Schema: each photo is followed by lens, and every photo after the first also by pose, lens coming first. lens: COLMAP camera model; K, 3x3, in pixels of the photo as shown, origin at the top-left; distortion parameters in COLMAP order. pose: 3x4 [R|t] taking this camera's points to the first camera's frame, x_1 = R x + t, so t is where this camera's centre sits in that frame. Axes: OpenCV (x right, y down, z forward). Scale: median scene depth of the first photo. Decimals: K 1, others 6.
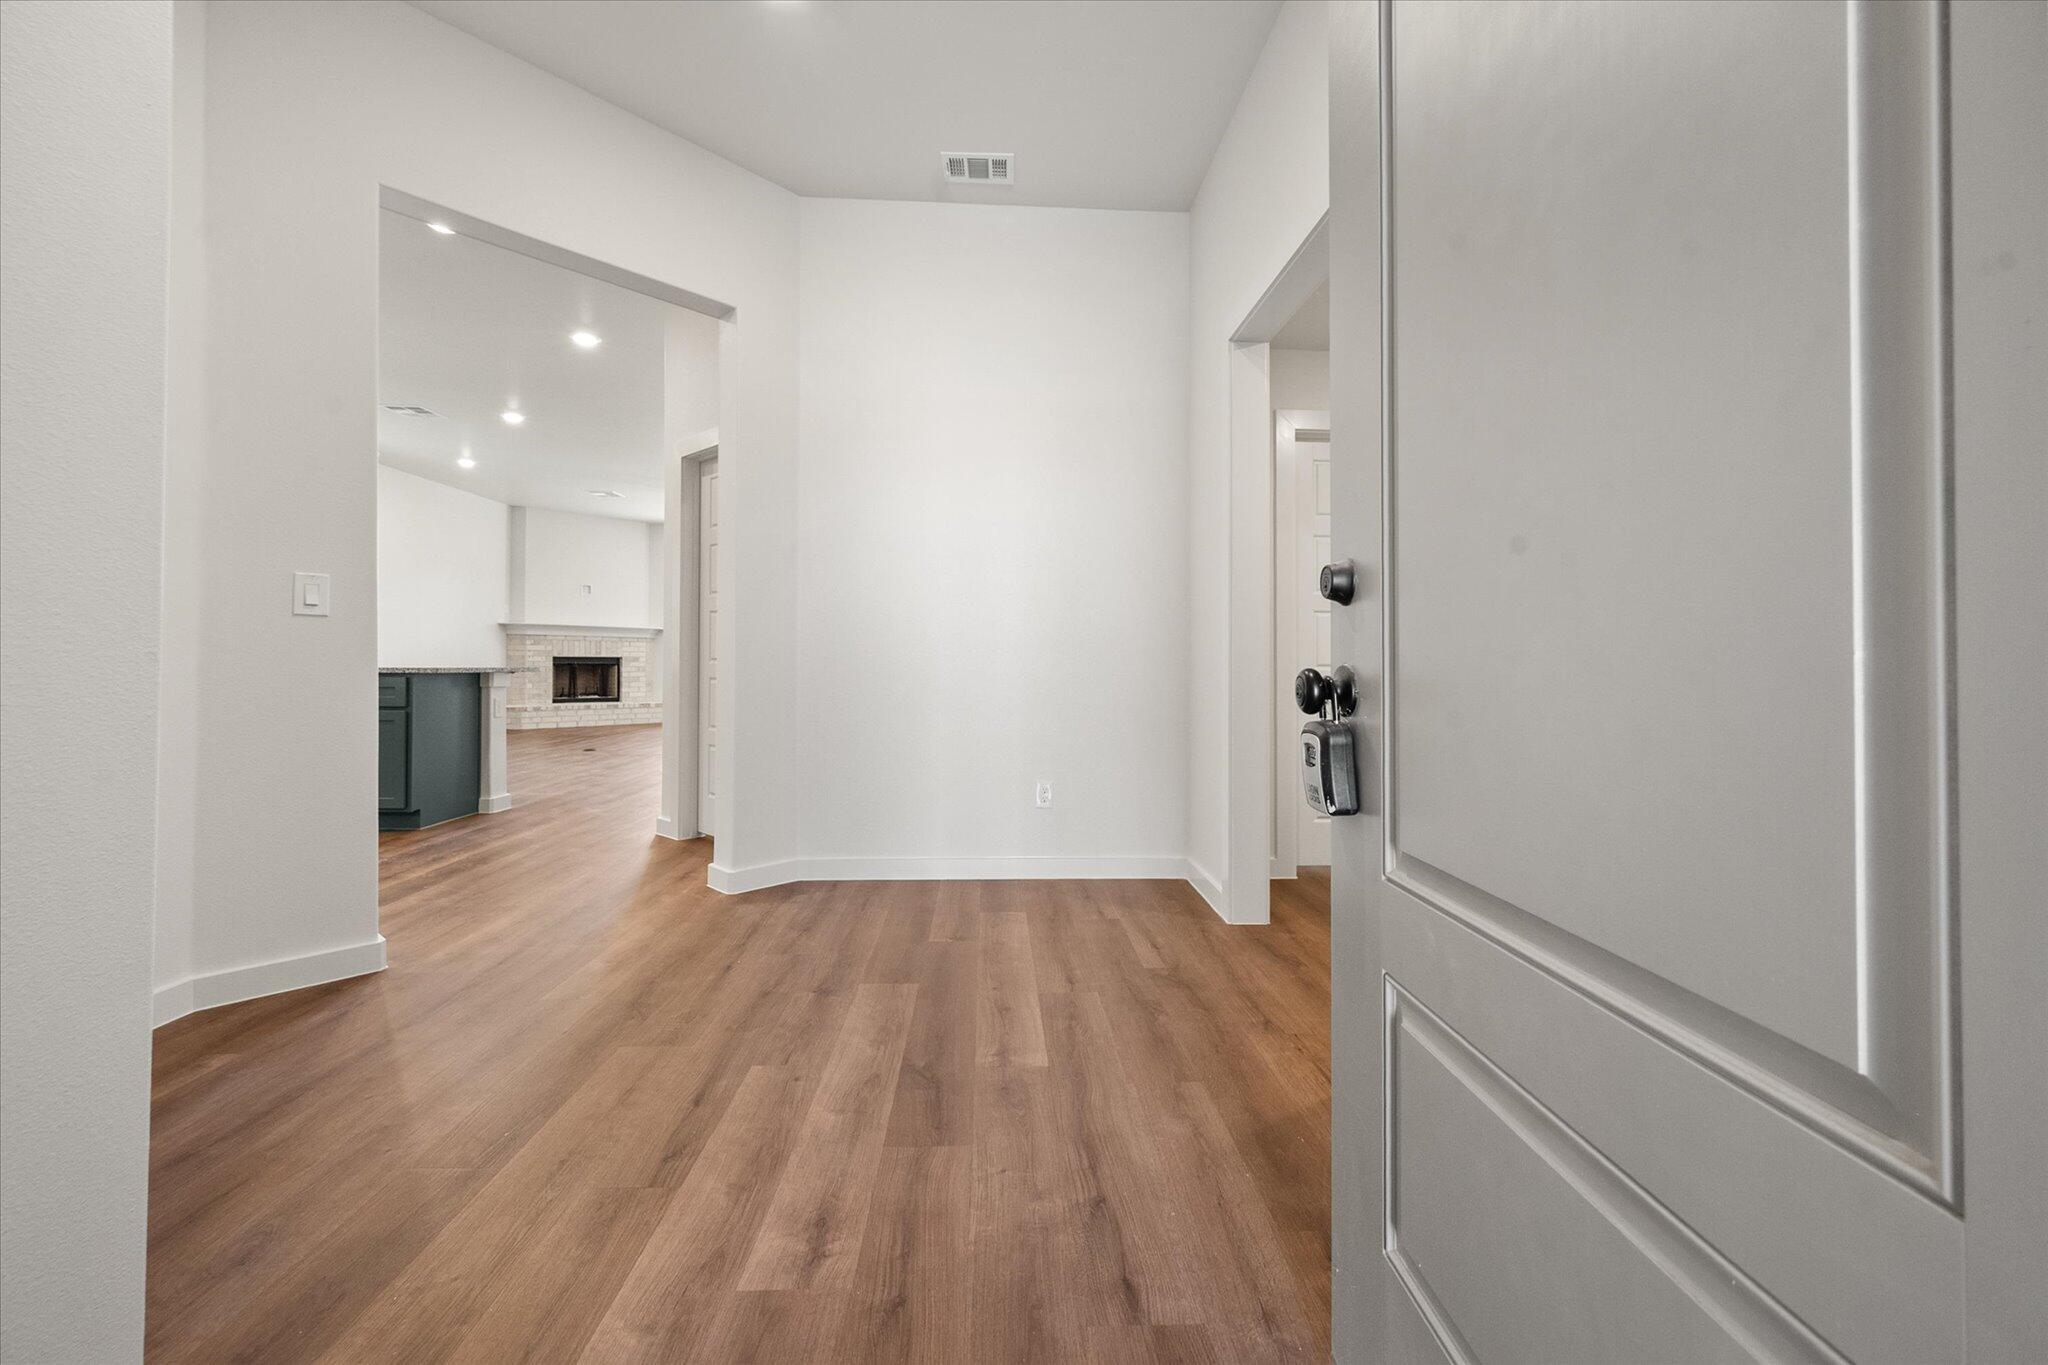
lens RADIAL K [[810.8, 0, 1029.8], [0, 810.8, 643.8], [0, 0, 1]] dist [-0.001281, -0.000070]
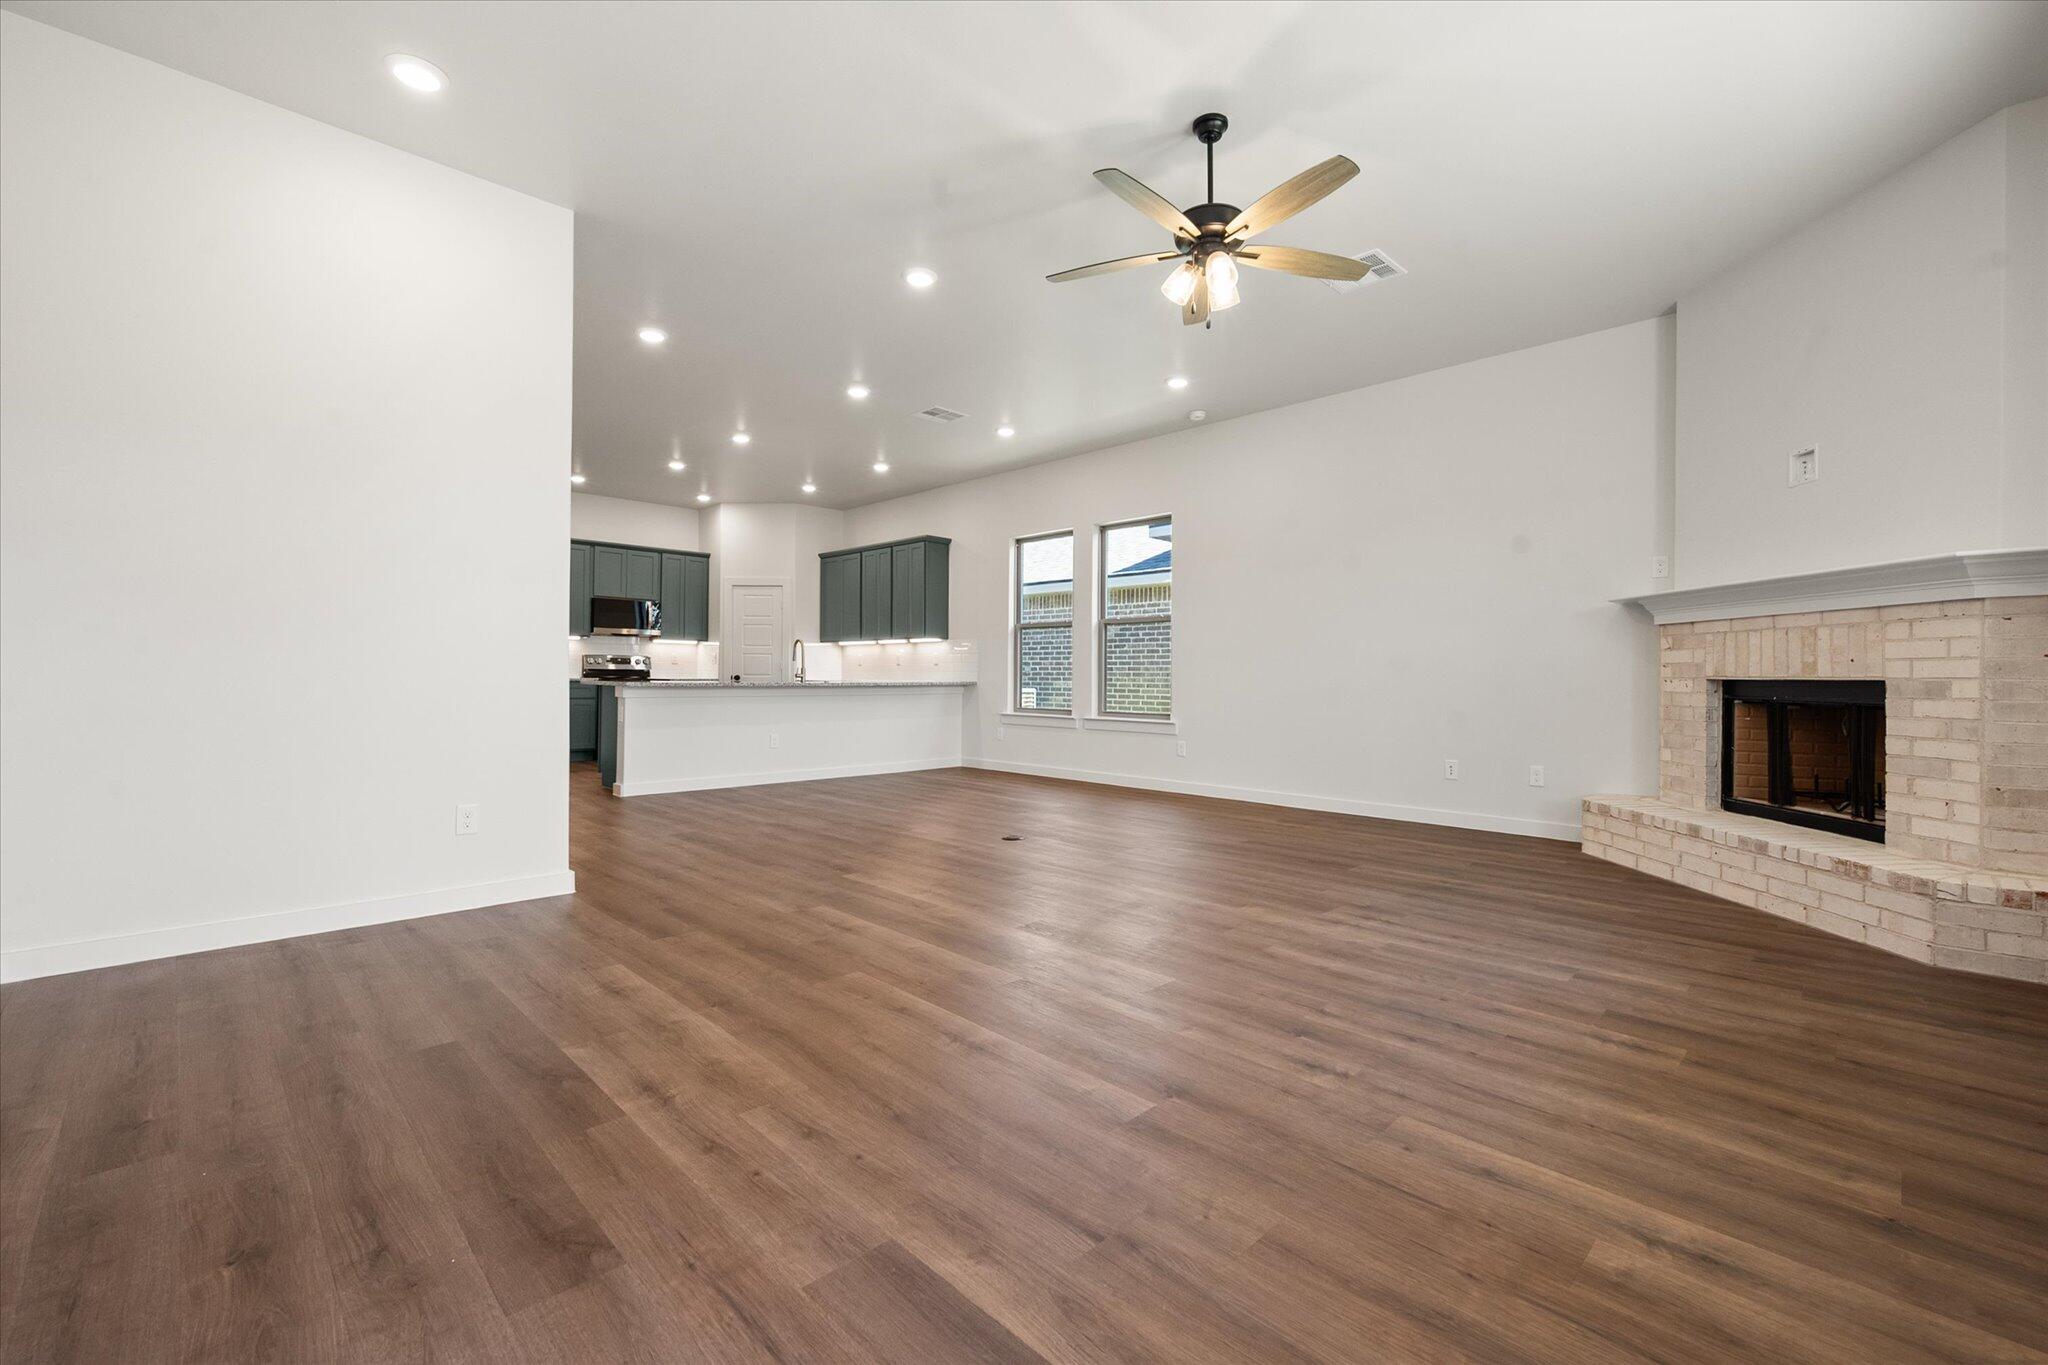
lens RADIAL K [[857.0, 0, 1048.5], [0, 857.0, 660.7], [0, 0, 1]] dist [0.000436, 0.000009]
pose [[-0.735806, -0.023967, -0.676769, -0.113942], [0.002355, 0.999277, -0.037948, 0.021437], [0.677189, -0.029516, -0.735217, 1.092413]]
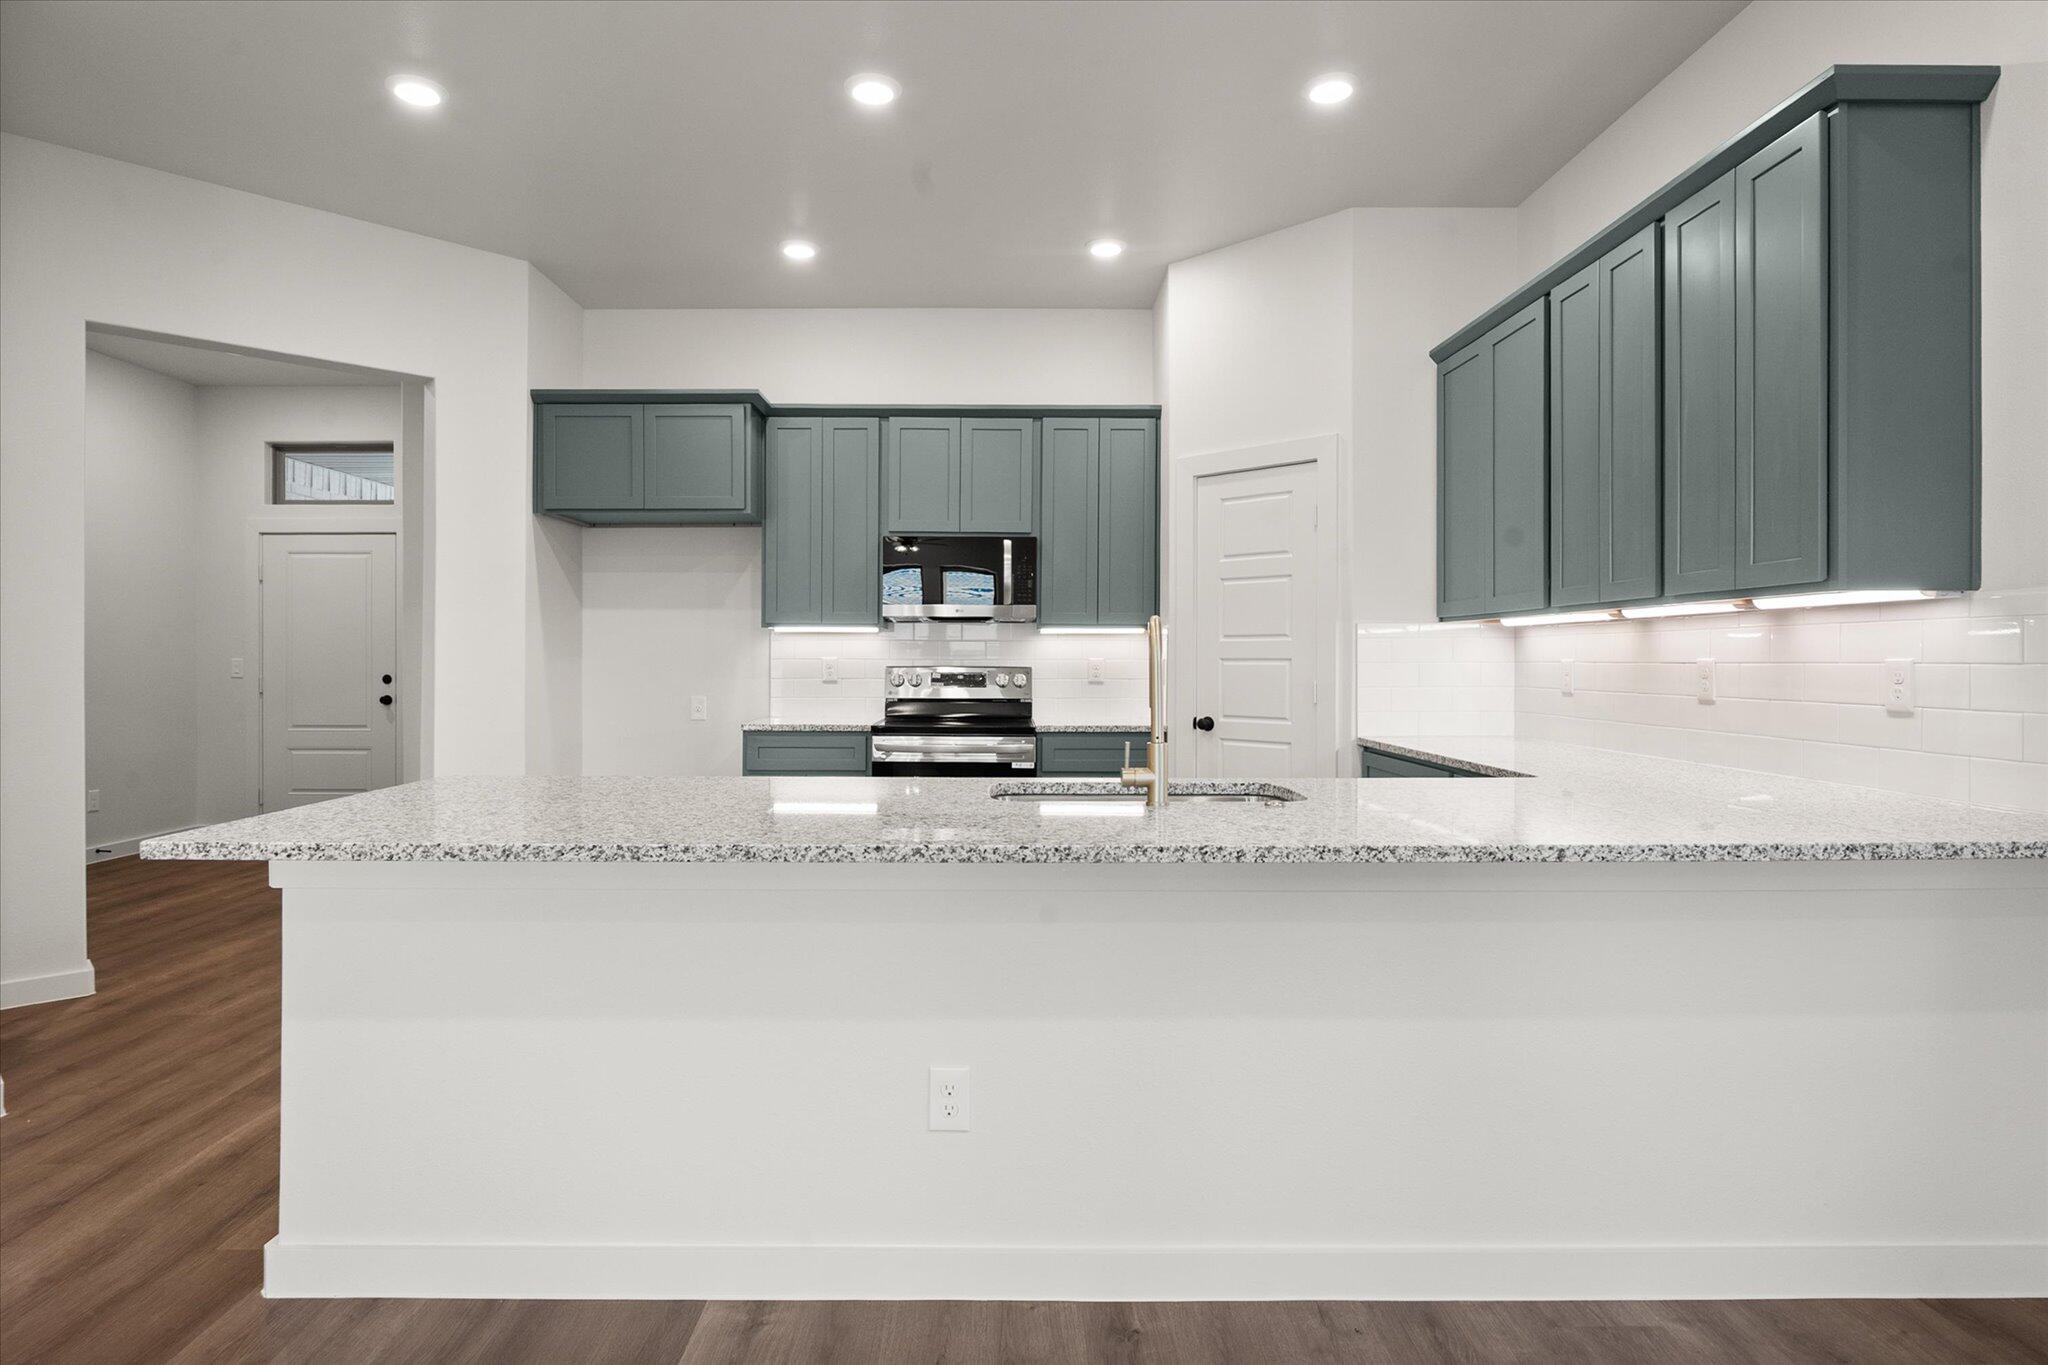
lens RADIAL K [[1108.2, 0, 999.2], [0, 1108.2, 675.7], [0, 0, 1]] dist [-0.007390, -0.000613]
pose [[-0.998275, -0.010816, 0.057701, -0.427600], [-0.011272, 0.999908, -0.007575, -0.010622], [-0.057614, -0.008212, -0.998305, 0.640510]]
